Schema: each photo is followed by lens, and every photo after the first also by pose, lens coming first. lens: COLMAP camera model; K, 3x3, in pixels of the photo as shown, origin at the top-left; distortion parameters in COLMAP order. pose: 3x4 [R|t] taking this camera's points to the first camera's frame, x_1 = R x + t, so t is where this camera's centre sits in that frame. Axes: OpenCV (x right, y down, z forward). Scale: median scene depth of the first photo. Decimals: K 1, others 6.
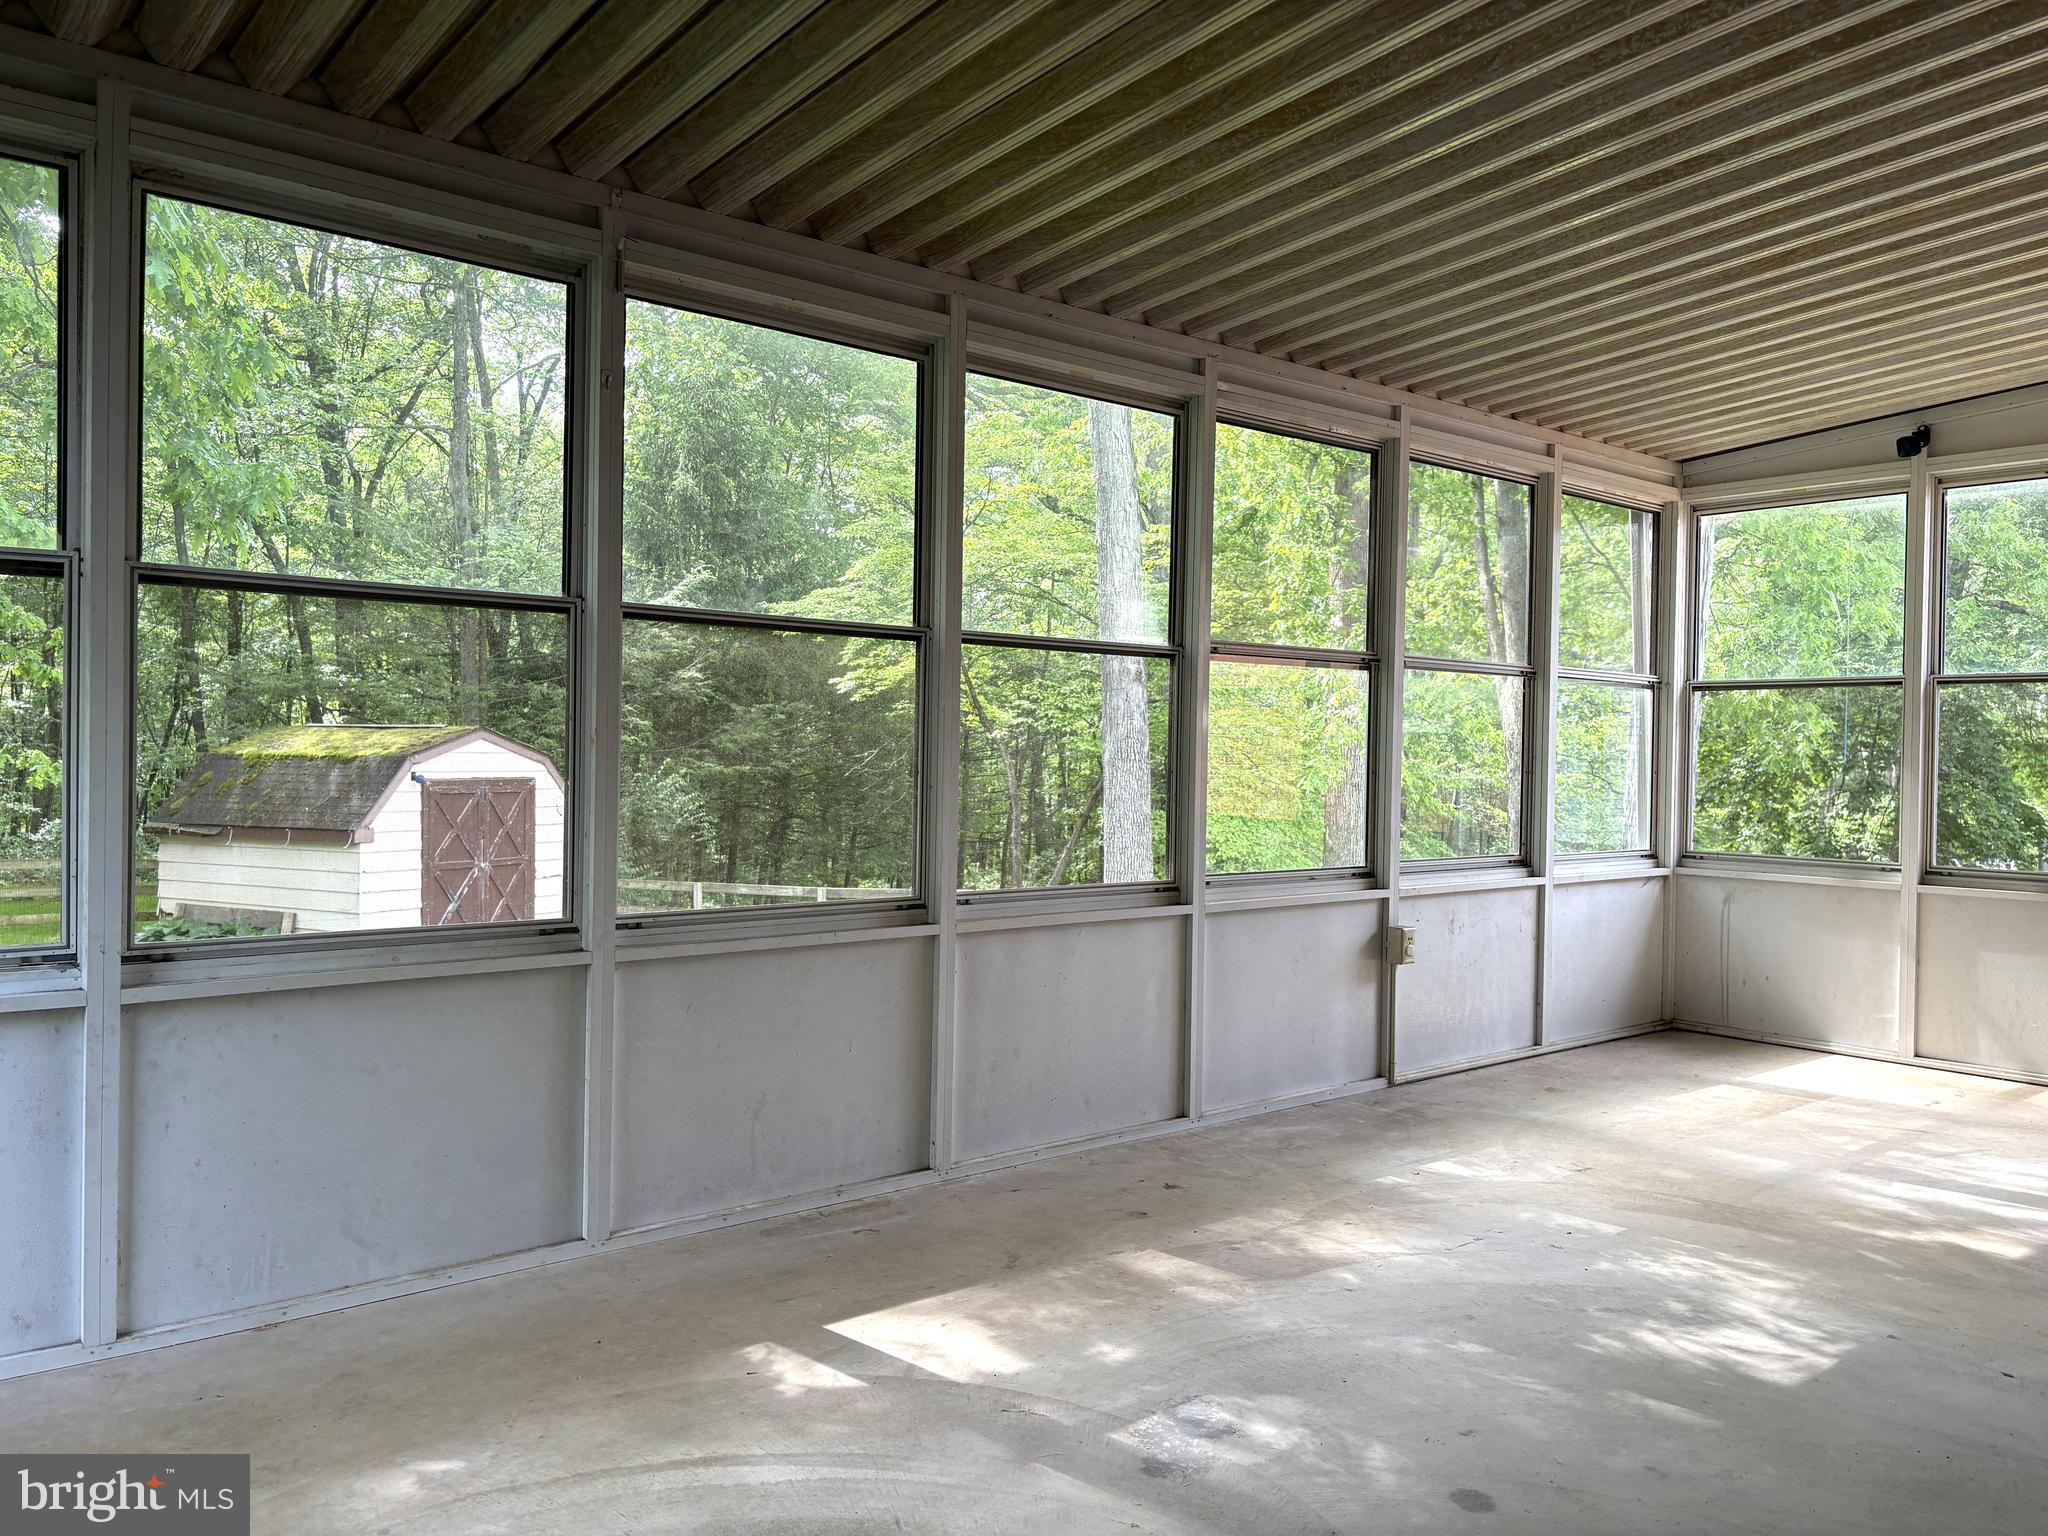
lens RADIAL K [[1548.0, 0, 1024.0], [0, 1548.0, 768.0], [0, 0, 1]] dist [-0.002412, -0.002614]
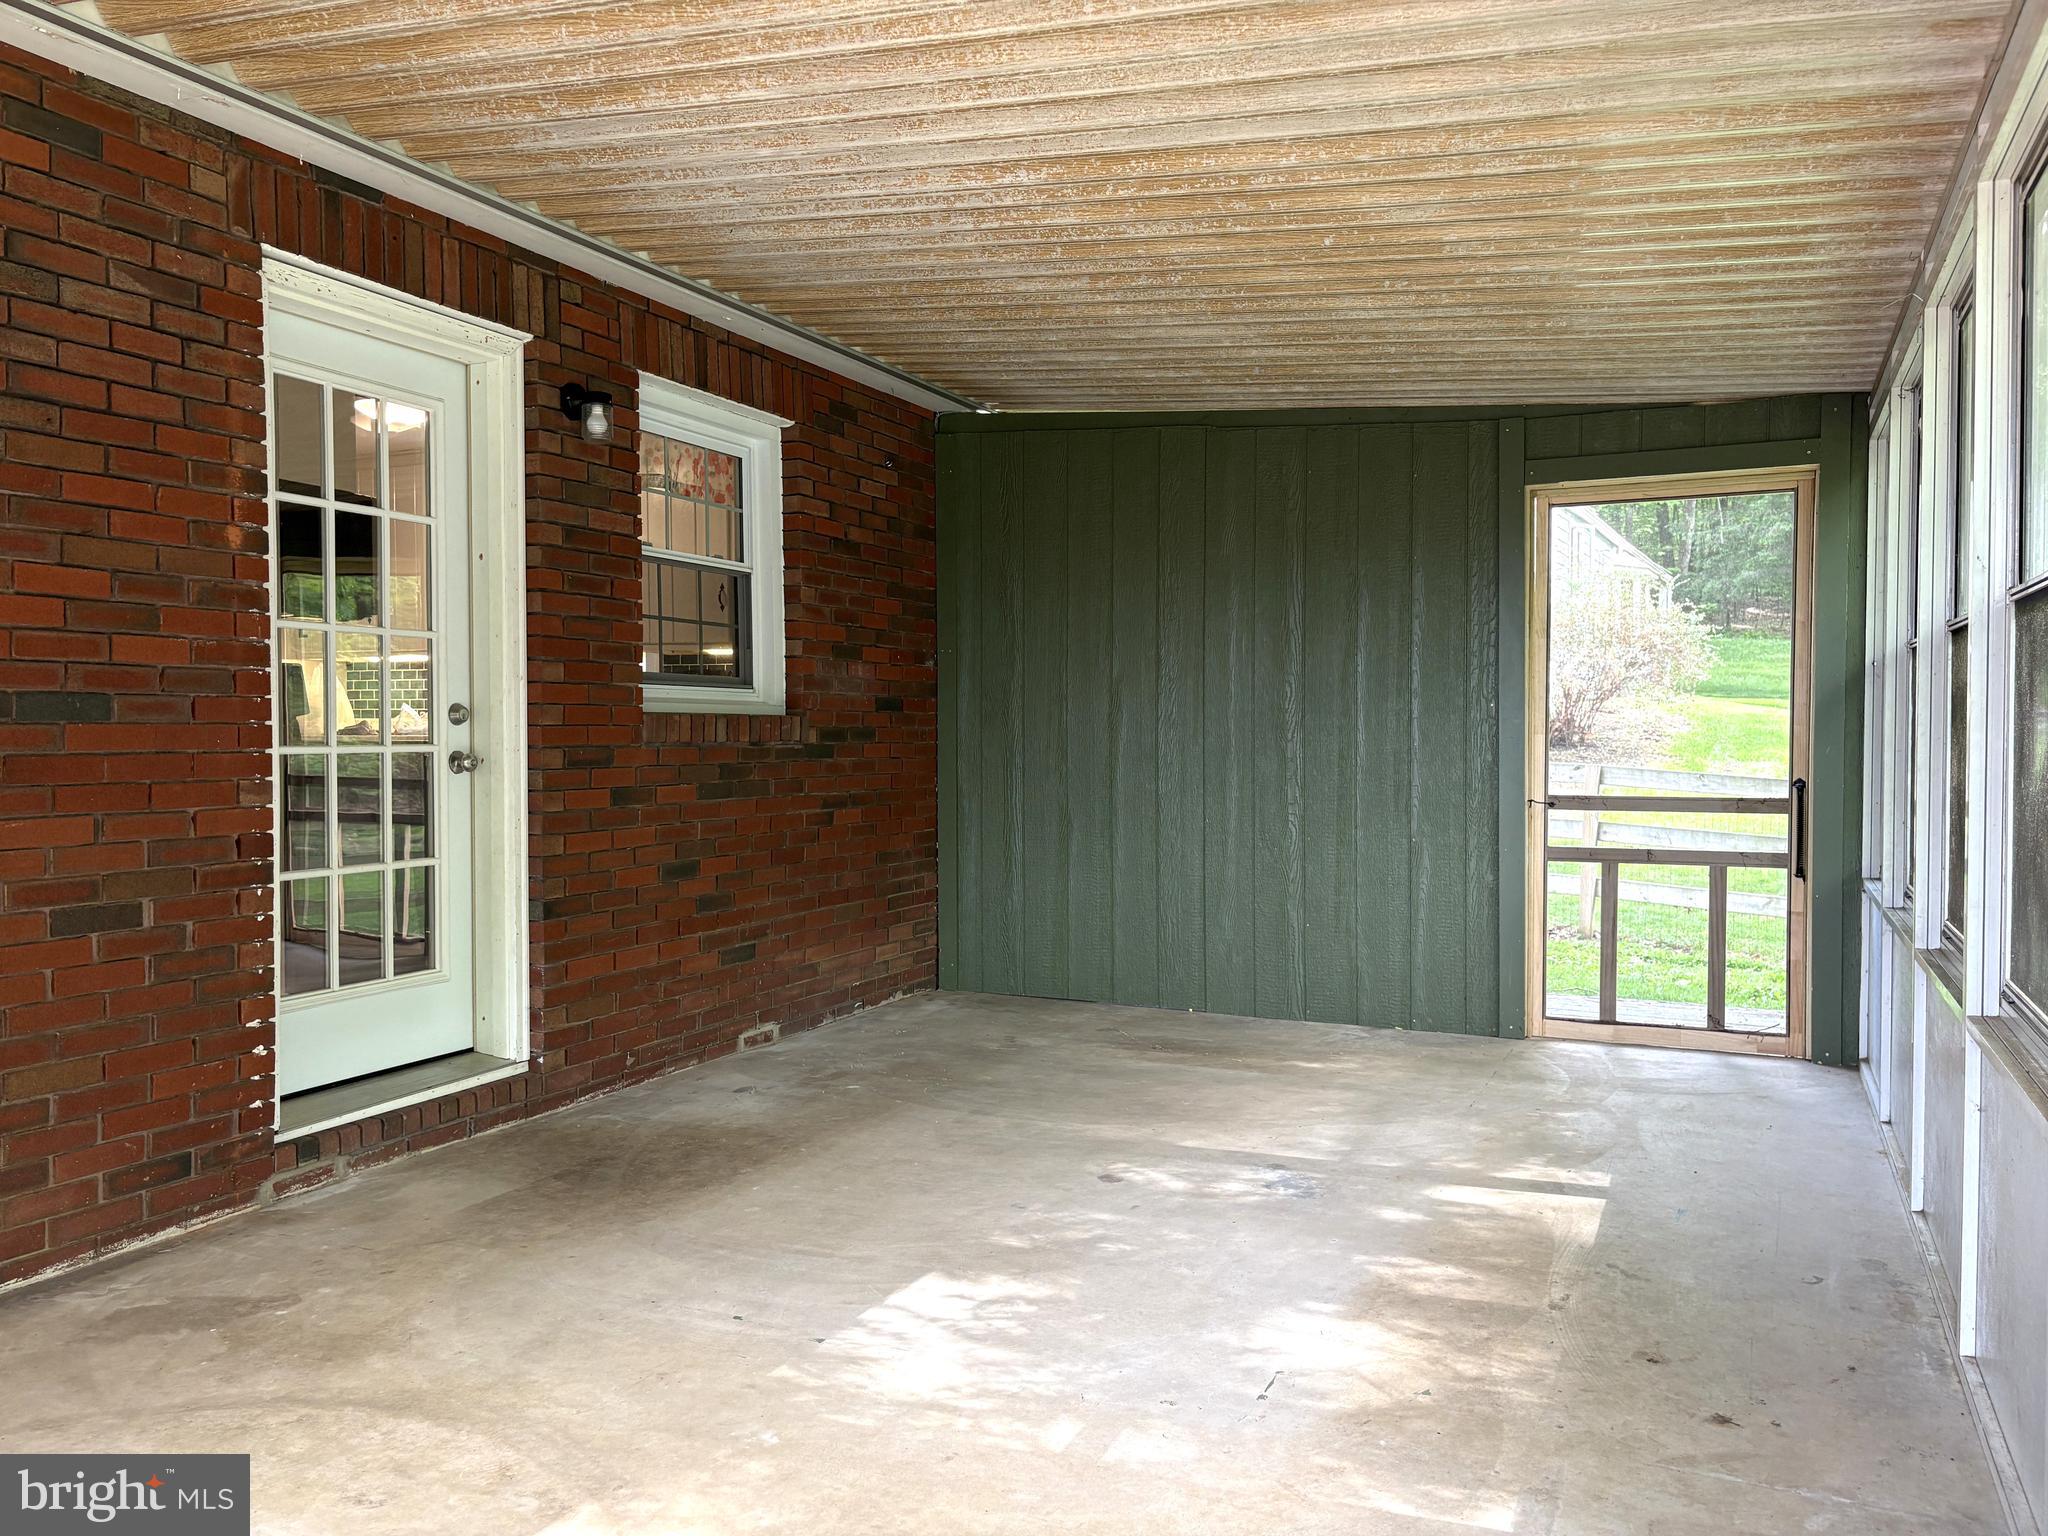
lens RADIAL K [[1548.0, 0, 1024.0], [0, 1548.0, 768.0], [0, 0, 1]] dist [-0.002412, -0.002614]
pose [[-0.903435, -0.007932, -0.428652, 0.744700], [-0.023764, 0.999218, 0.031595, -0.026038], [0.428066, 0.038731, -0.902917, 1.666911]]
